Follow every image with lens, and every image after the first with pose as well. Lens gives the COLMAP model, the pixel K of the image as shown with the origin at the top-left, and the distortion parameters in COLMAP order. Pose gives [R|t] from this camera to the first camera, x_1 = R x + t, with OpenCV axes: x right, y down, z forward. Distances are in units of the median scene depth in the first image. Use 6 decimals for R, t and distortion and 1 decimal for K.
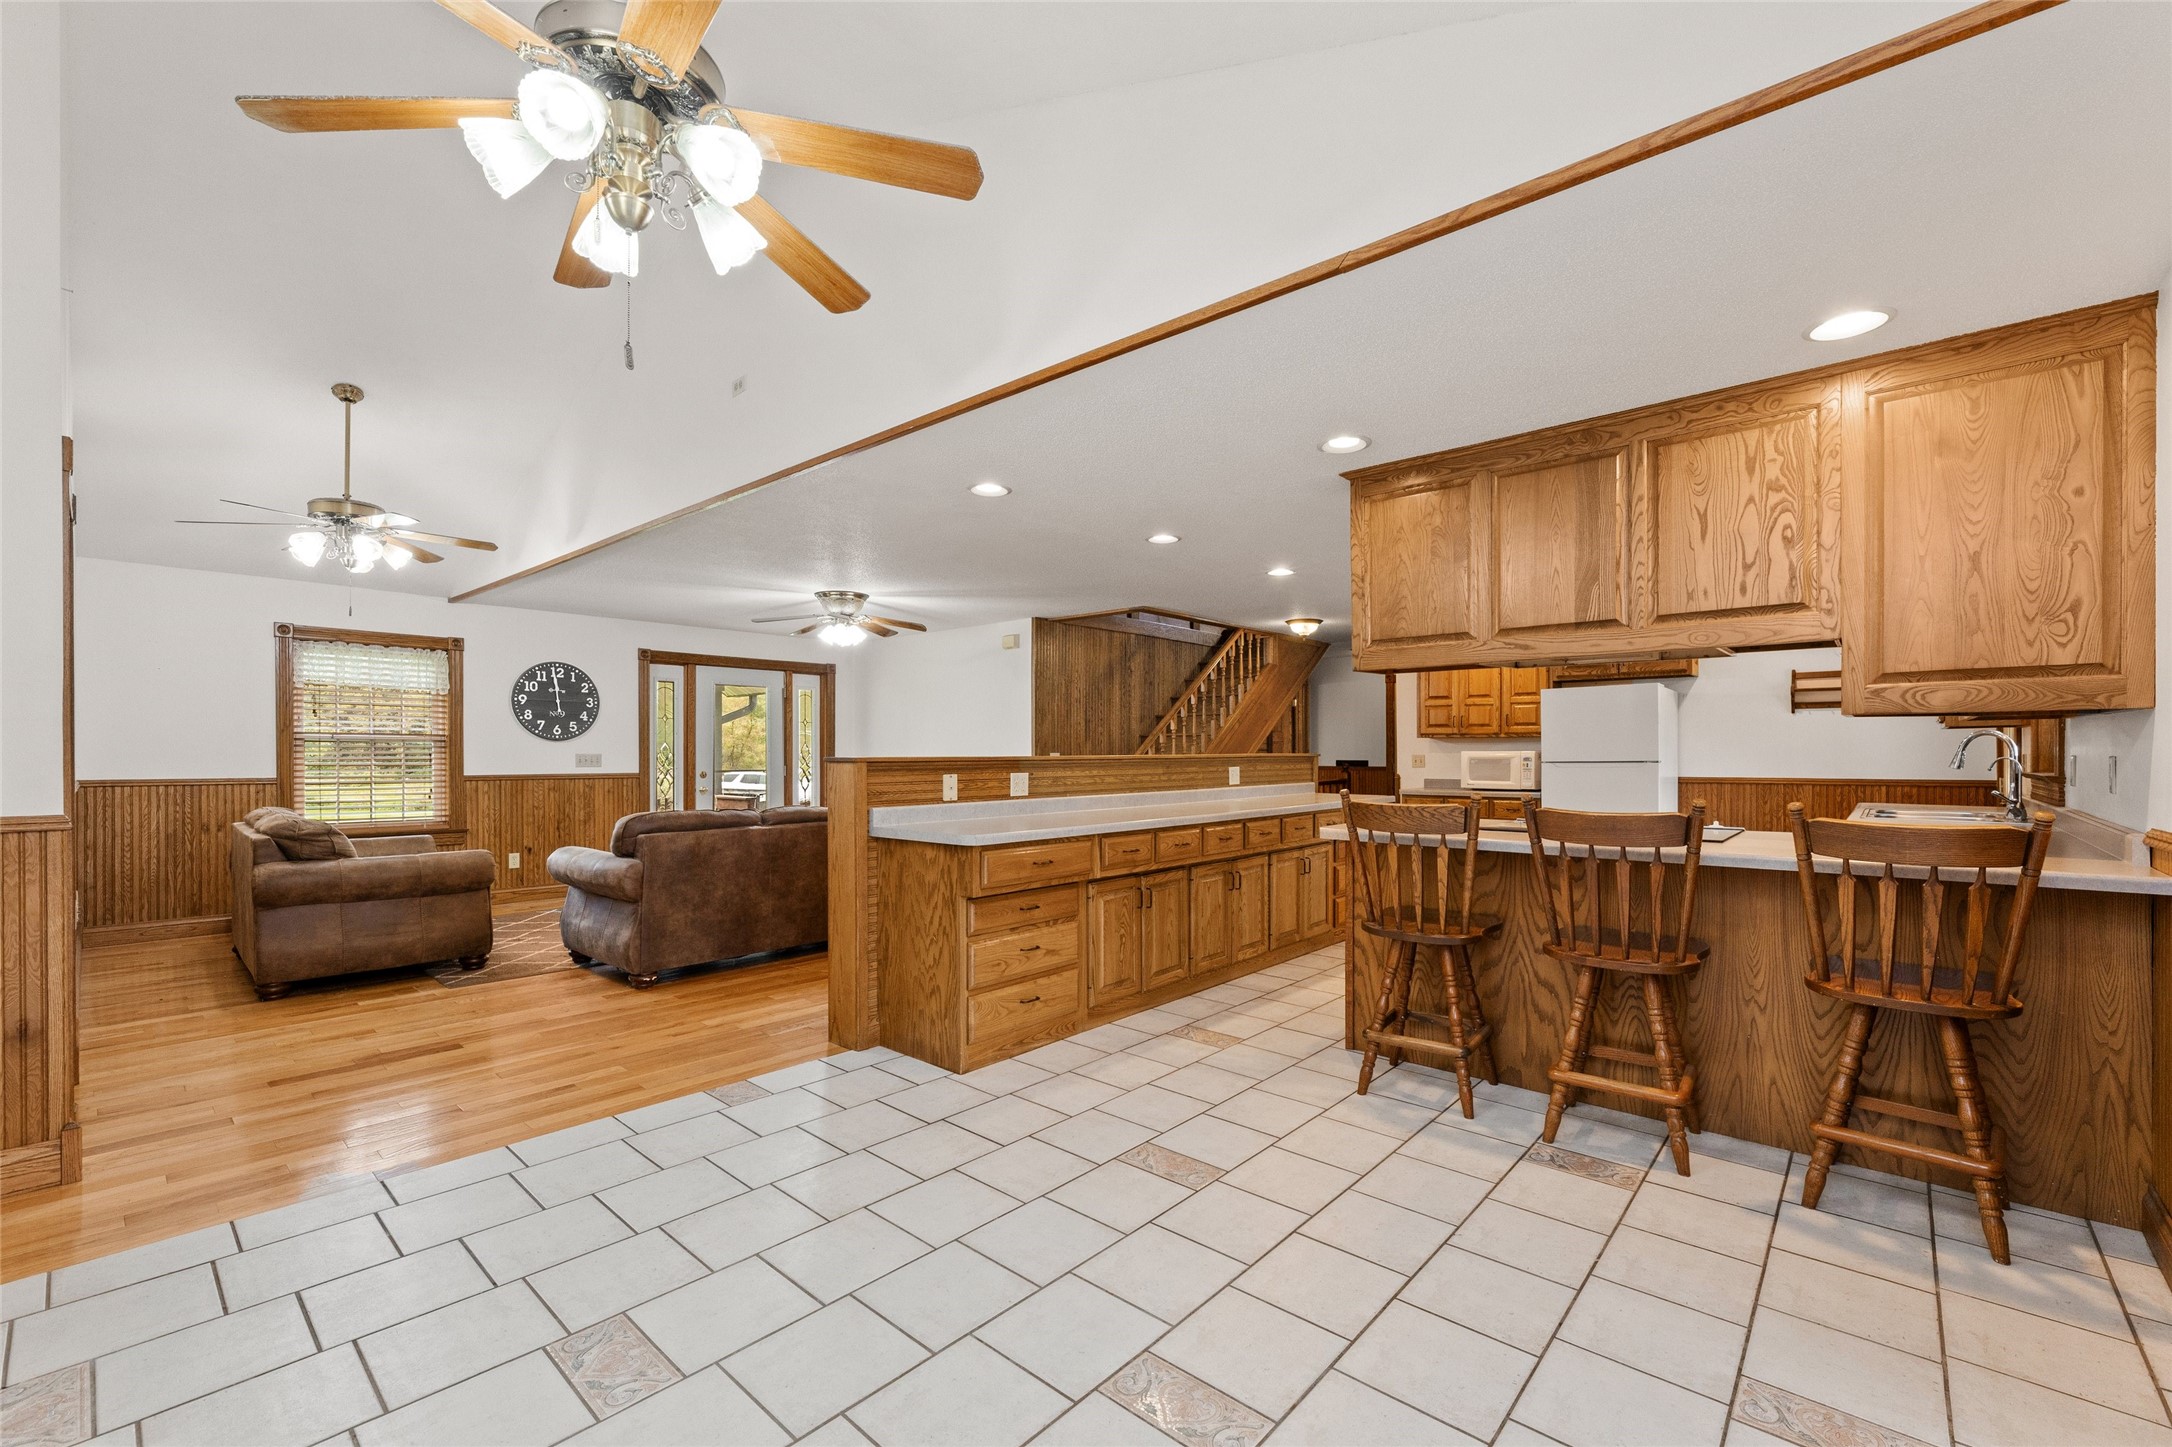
lens RADIAL K [[900.3, 0, 1098.9], [0, 900.3, 757.9], [0, 0, 1]] dist [-0.000147, -0.000012]
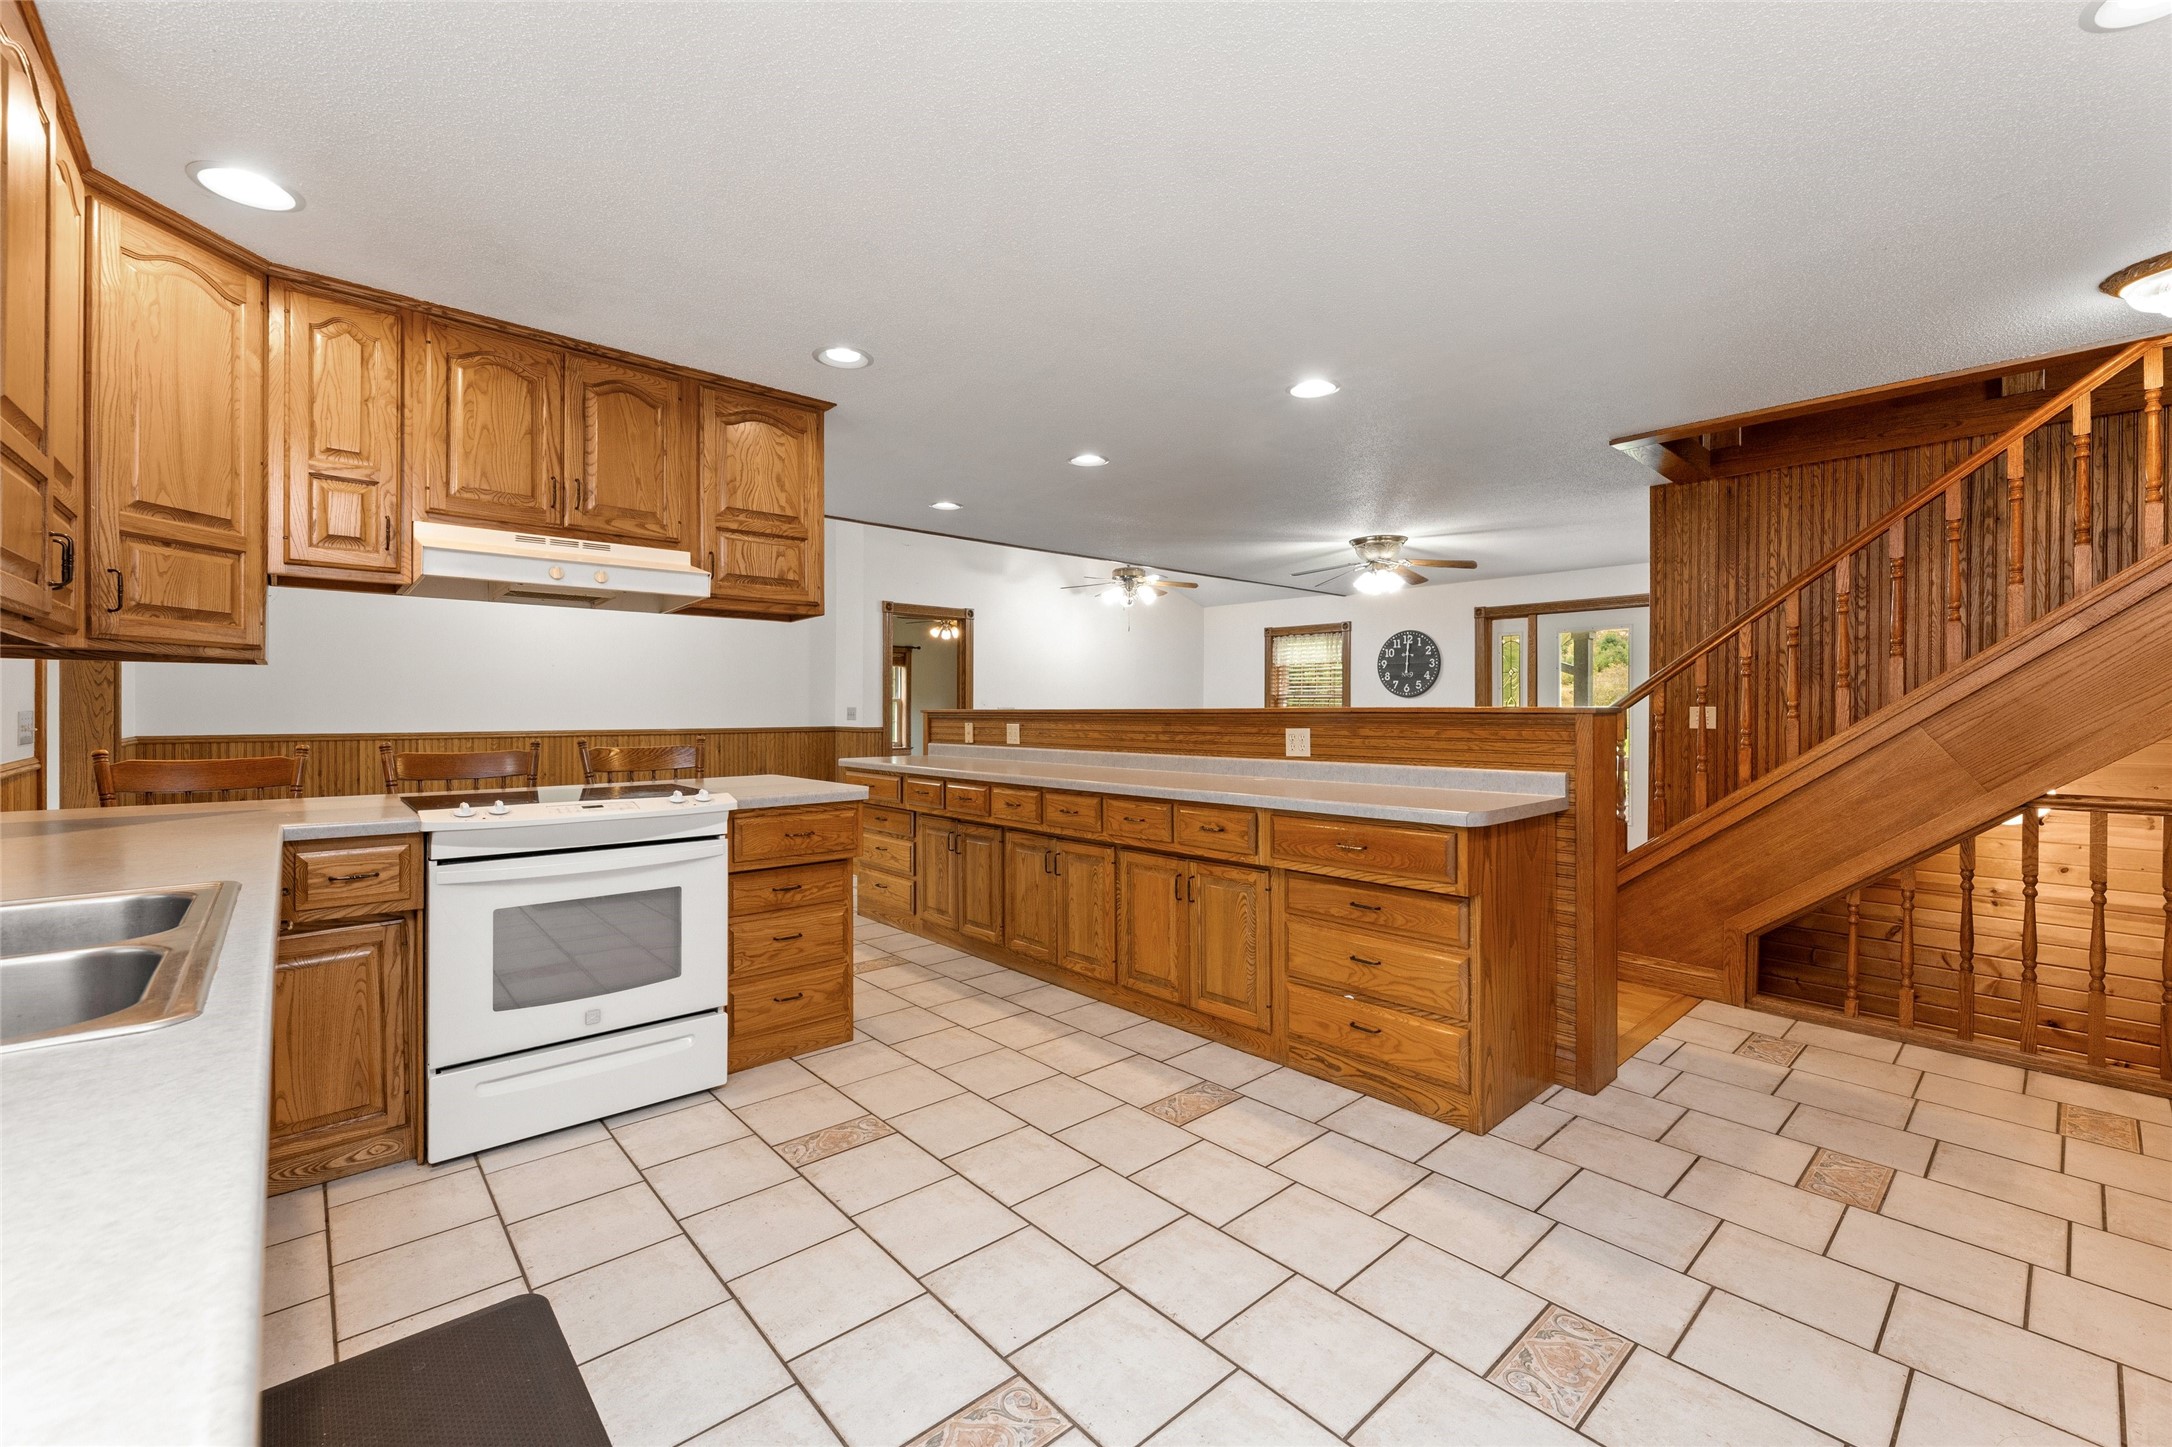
lens RADIAL K [[886.6, 0, 1086.0], [0, 886.6, 723.5], [0, 0, 1]] dist [-0.009690, -0.000003]
pose [[-0.117908, 0.016611, -0.992886, 0.796246], [-0.005990, 0.999830, 0.017438, -0.003240], [0.993006, 0.008003, -0.117789, 0.952157]]
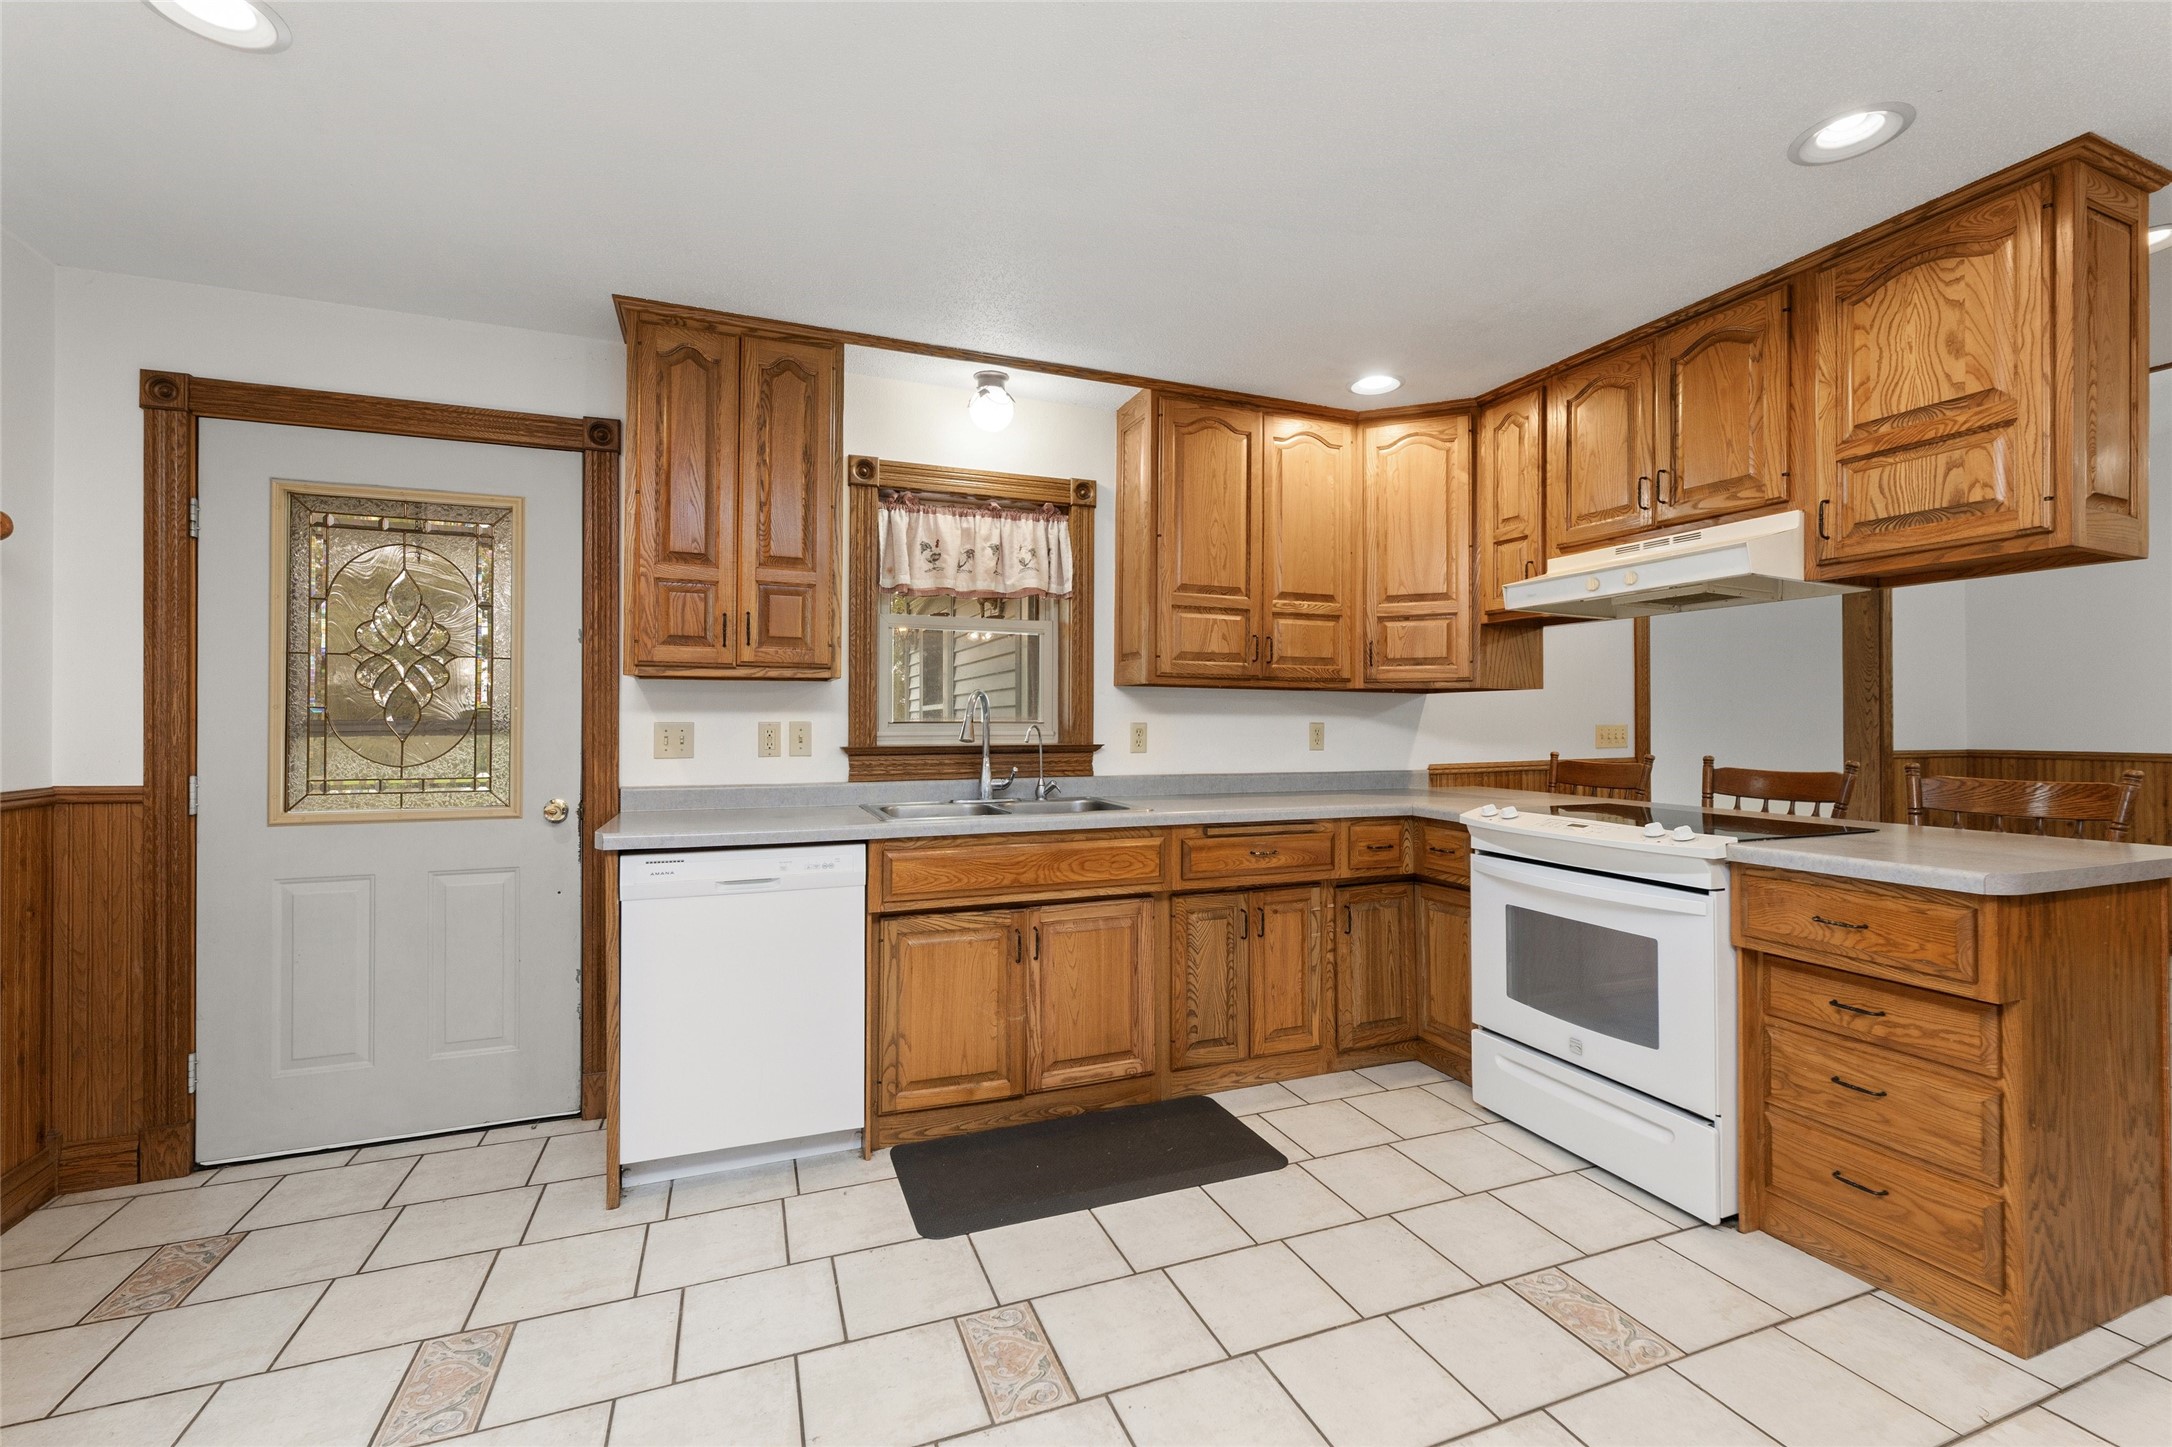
lens RADIAL K [[907.0, 0, 1097.5], [0, 907.0, 715.8], [0, 0, 1]] dist [0.000069, -0.000049]
pose [[-0.890783, 0.005174, 0.454400, 0.384935], [0.004022, 0.999986, -0.003502, -0.004293], [-0.454412, -0.001292, -0.890791, 1.151217]]
